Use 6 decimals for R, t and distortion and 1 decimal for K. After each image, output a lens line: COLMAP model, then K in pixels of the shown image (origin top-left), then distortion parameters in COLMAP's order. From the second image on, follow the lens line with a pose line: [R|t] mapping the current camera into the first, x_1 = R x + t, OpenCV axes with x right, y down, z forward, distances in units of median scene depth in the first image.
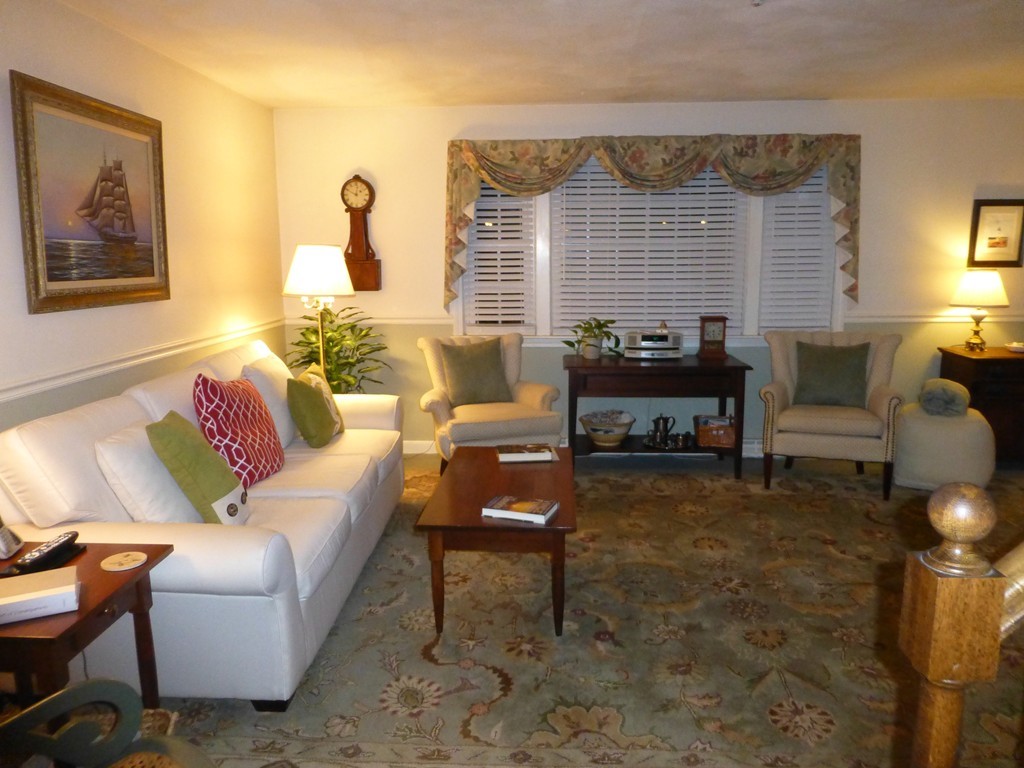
lens RADIAL K [[736.7, 0, 510.7], [0, 736.7, 382.2], [0, 0, 1]] dist [-0.041167, 0.004423]
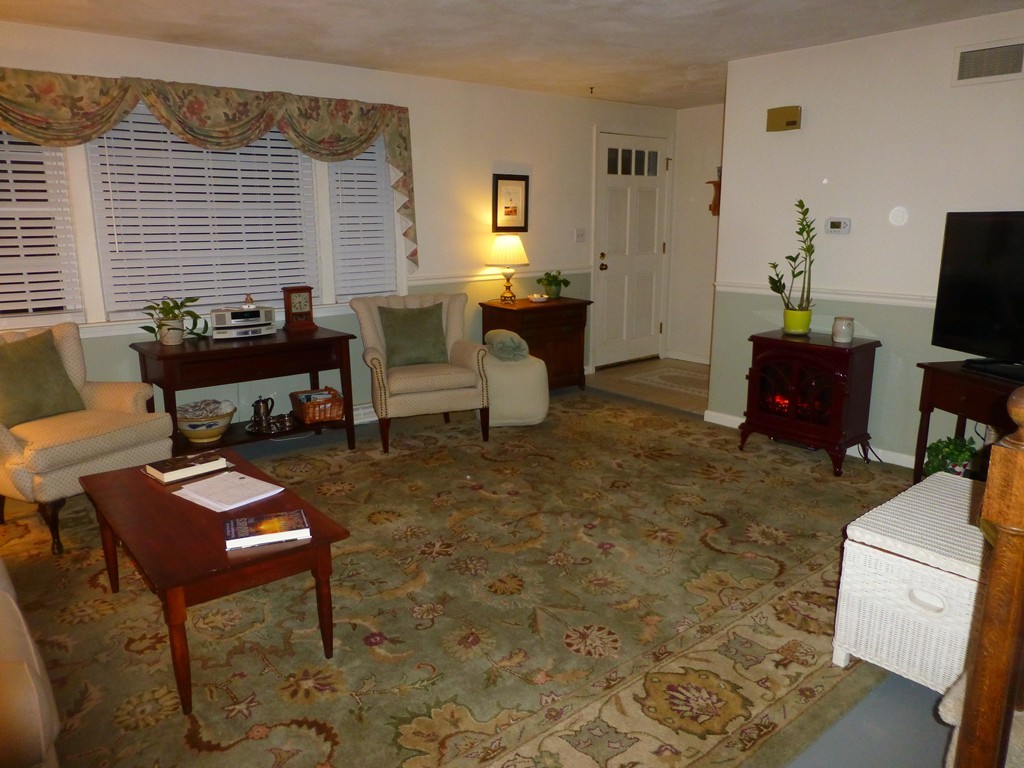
lens RADIAL K [[736.7, 0, 511.6], [0, 736.7, 383.7], [0, 0, 1]] dist [-0.041167, 0.004423]
pose [[0.724304, -0.140294, 0.675057, -0.191290], [0.110038, 0.990051, 0.087692, -0.019248], [-0.680643, 0.010766, 0.732536, 0.122393]]
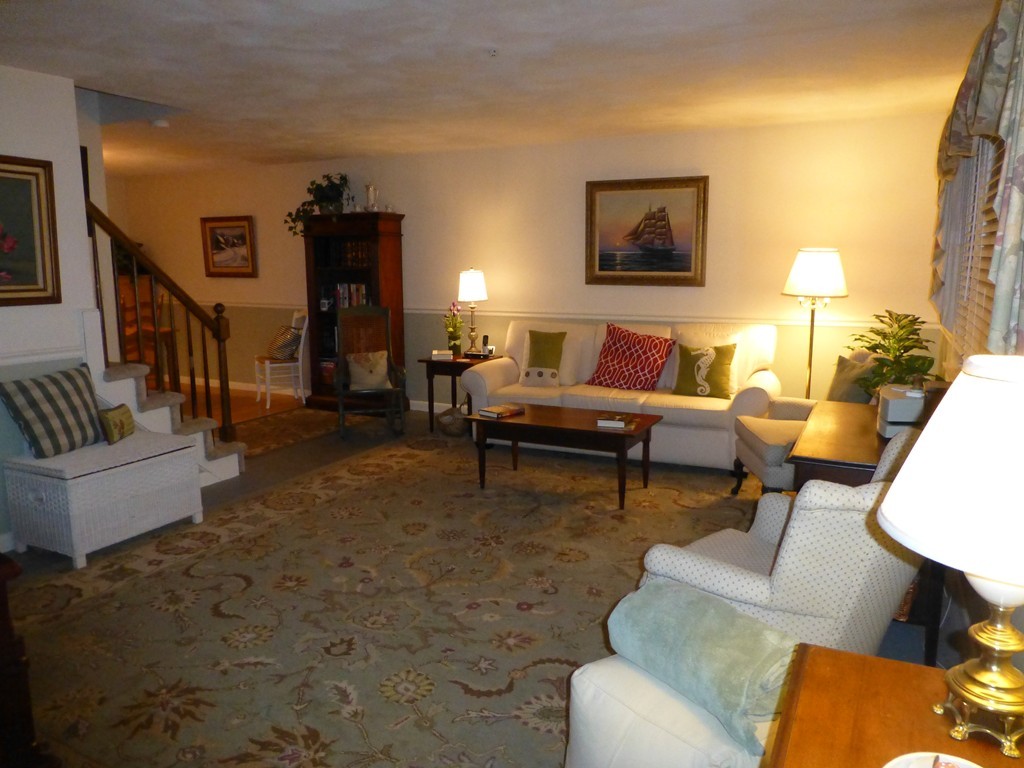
lens RADIAL K [[736.7, 0, 506.4], [0, 736.7, 379.3], [0, 0, 1]] dist [-0.041167, 0.004423]
pose [[-0.400551, 0.159423, -0.902299, 0.908770], [-0.150137, 0.960018, 0.236271, -0.180401], [0.903890, 0.230107, -0.360601, 0.952394]]
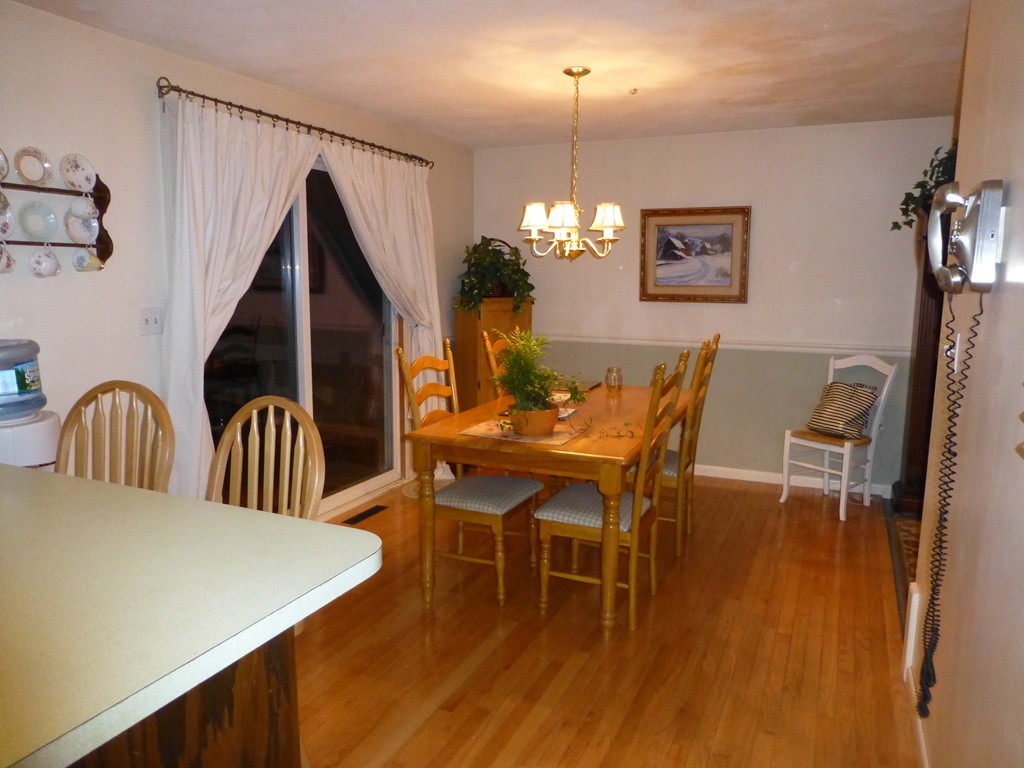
lens RADIAL K [[736.7, 0, 512.7], [0, 736.7, 387.3], [0, 0, 1]] dist [-0.041167, 0.004423]
pose [[-0.344535, 0.154805, -0.925922, 0.725405], [-0.156016, 0.963152, 0.219083, 0.017133], [0.925718, 0.219941, -0.307688, -0.195954]]
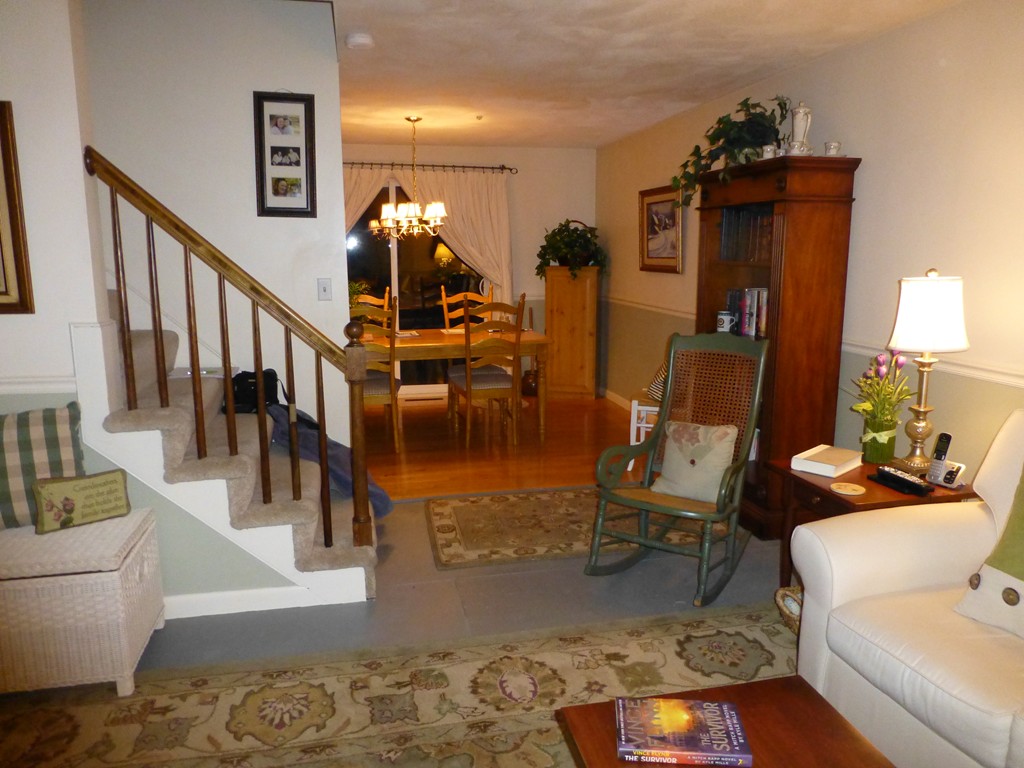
lens RADIAL K [[736.7, 0, 511.2], [0, 736.7, 388.3], [0, 0, 1]] dist [-0.041167, 0.004423]
pose [[-0.963265, 0.065638, -0.260409, 0.149700], [-0.029614, 0.937796, 0.345922, -0.144372], [0.266916, 0.340926, -0.901402, 0.806675]]
